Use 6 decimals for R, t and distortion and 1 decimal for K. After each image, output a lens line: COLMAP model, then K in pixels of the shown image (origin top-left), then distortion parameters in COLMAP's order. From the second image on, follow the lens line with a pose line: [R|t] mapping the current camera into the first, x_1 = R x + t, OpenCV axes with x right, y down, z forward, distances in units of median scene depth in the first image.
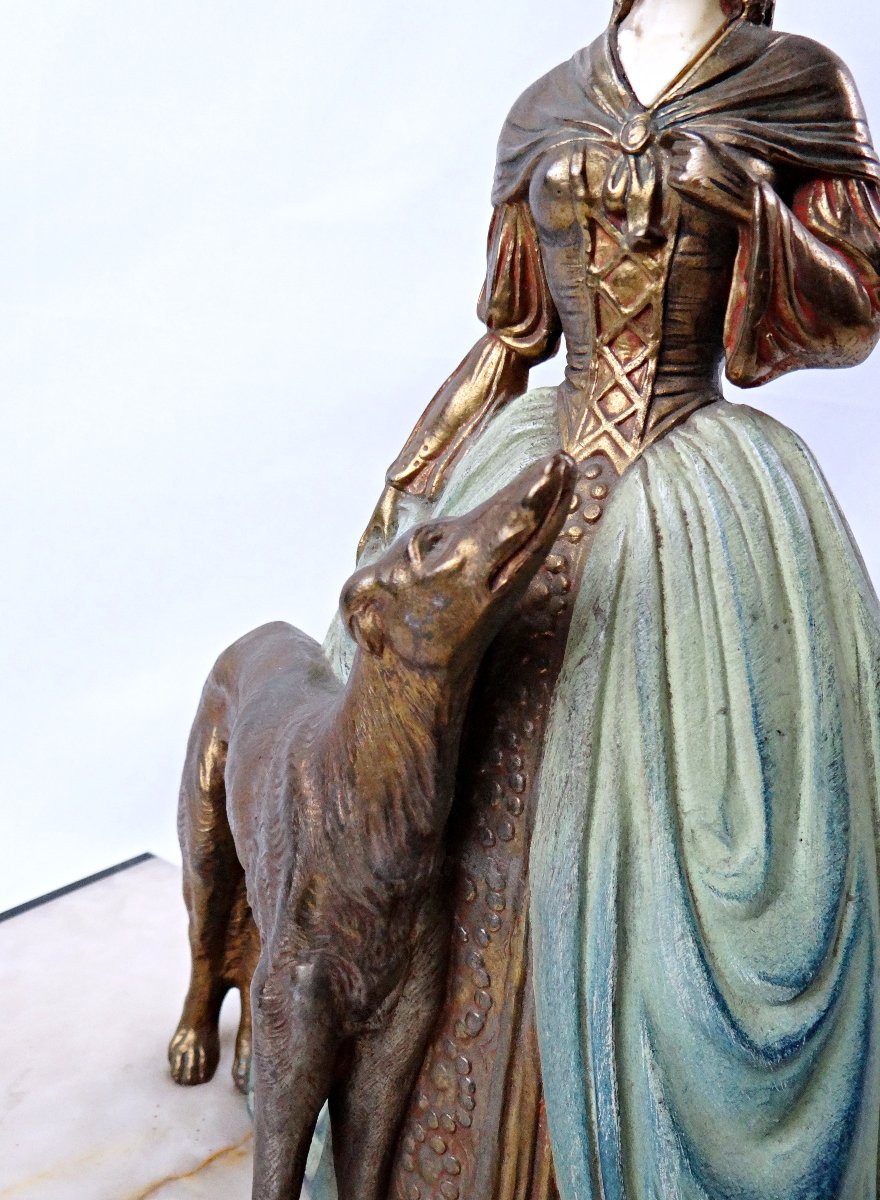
lens RADIAL K [[1054.9, 0, 431.9], [0, 1054.9, 603.3], [0, 0, 1]] dist [0.013035, -0.004335]
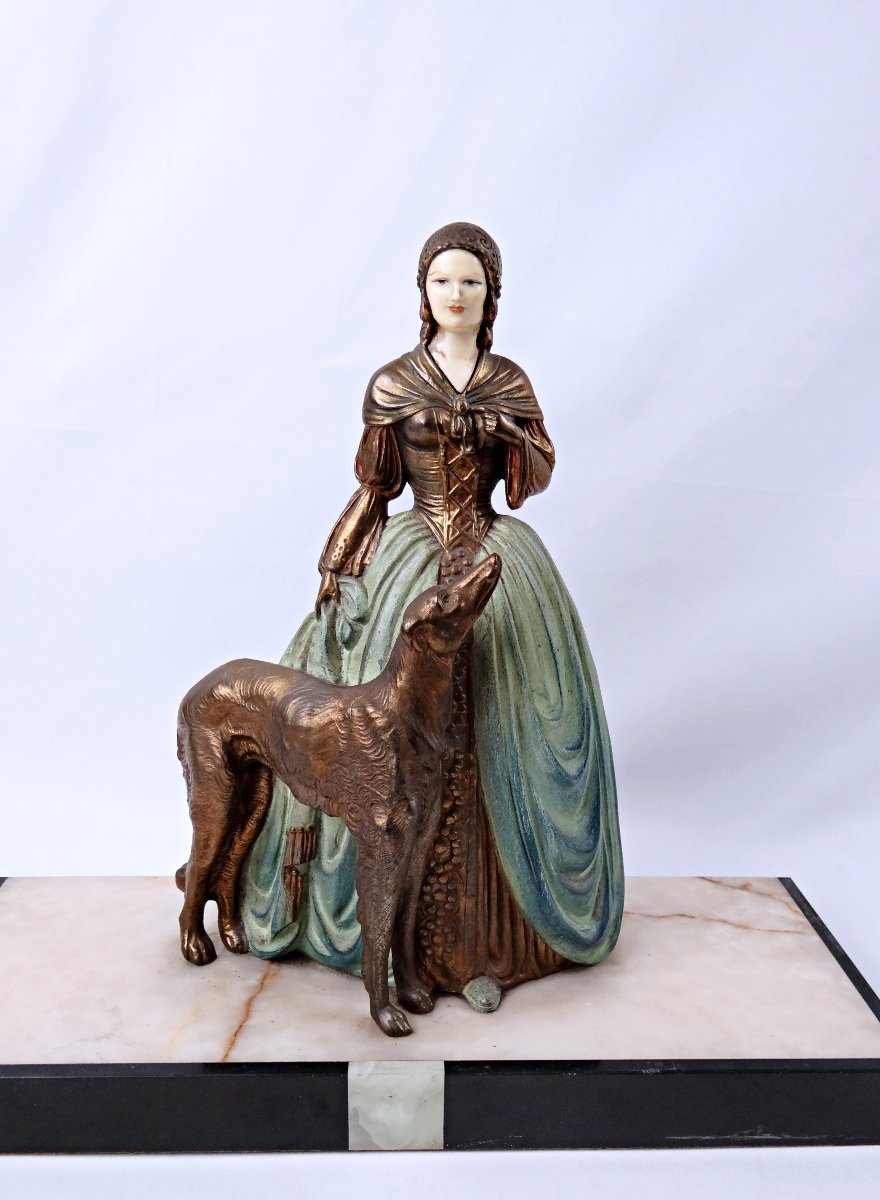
lens RADIAL K [[1054.9, 0, 432.3], [0, 1054.9, 602.3], [0, 0, 1]] dist [0.013035, -0.004335]
pose [[0.777985, -0.179462, 0.602107, -1.306479], [0.168326, 0.982840, 0.075447, -0.212166], [-0.605315, 0.042654, 0.794843, -0.751075]]
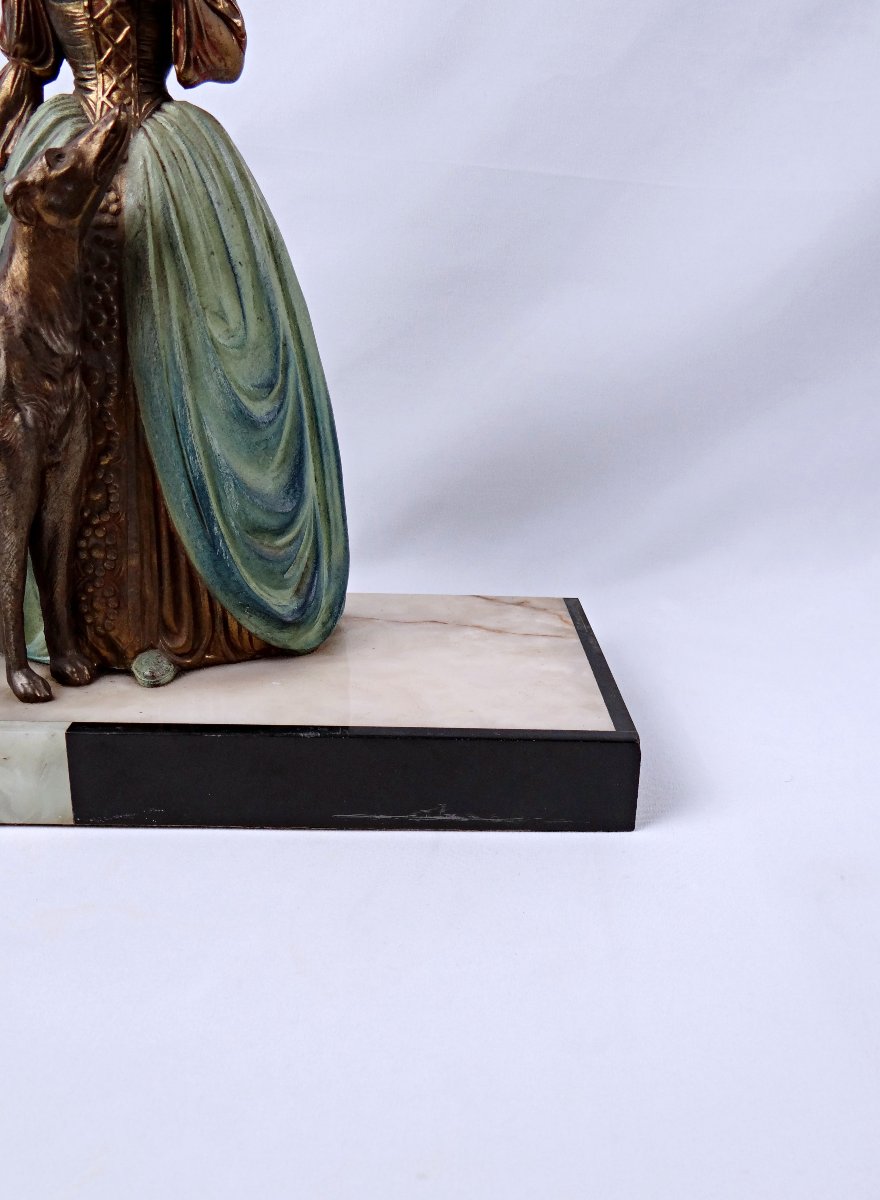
lens RADIAL K [[1054.9, 0, 433.6], [0, 1054.9, 601.6], [0, 0, 1]] dist [0.013035, -0.004335]
pose [[0.789661, -0.215379, 0.574497, -0.667636], [0.154995, 0.976017, 0.152865, 0.489984], [-0.593643, -0.031668, 0.804105, -0.859901]]
